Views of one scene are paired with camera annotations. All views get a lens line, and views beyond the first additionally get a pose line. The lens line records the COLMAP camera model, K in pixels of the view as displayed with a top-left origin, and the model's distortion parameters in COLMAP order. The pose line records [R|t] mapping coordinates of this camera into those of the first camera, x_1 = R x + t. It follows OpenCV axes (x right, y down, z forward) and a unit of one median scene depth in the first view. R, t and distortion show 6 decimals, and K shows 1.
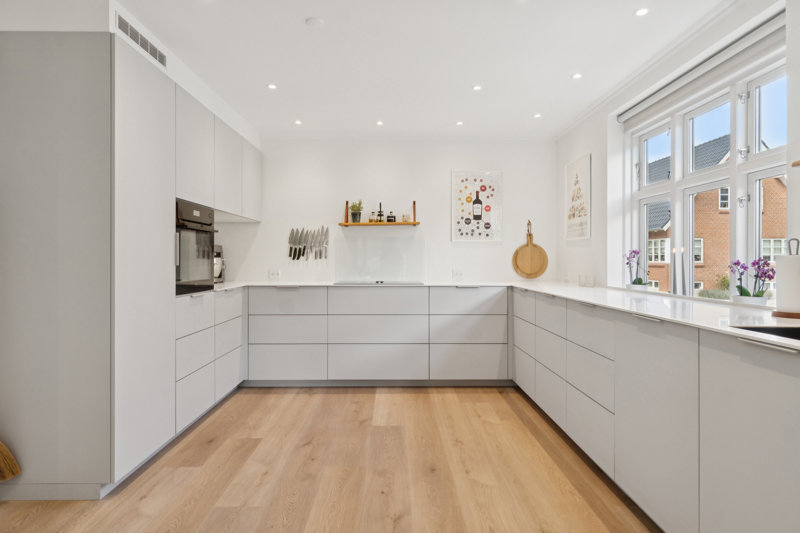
lens RADIAL K [[443.6, 0, 400.8], [0, 443.6, 279.0], [0, 0, 1]] dist [-0.000072, -0.000062]
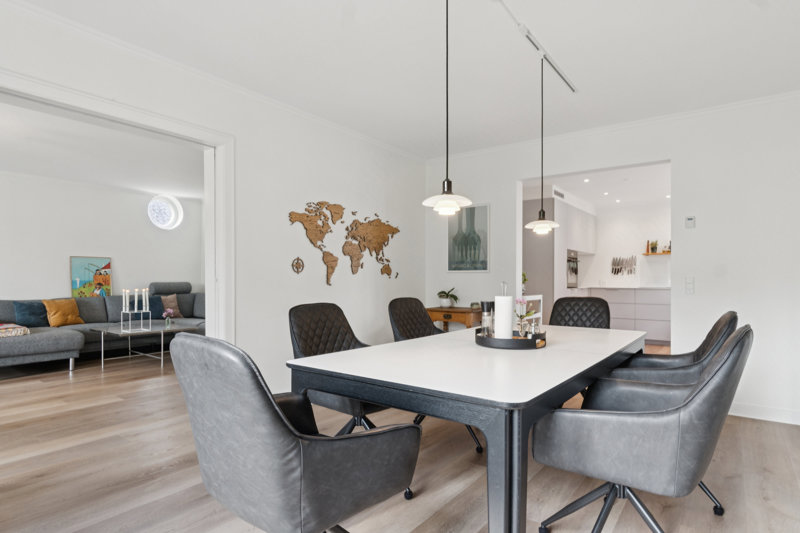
lens RADIAL K [[443.6, 0, 400.8], [0, 443.6, 279.0], [0, 0, 1]] dist [-0.000072, -0.000062]
pose [[0.790861, -0.004474, -0.611980, 0.177860], [-0.024055, 0.998973, -0.038389, 0.065471], [0.611523, 0.045082, 0.789941, -0.973200]]
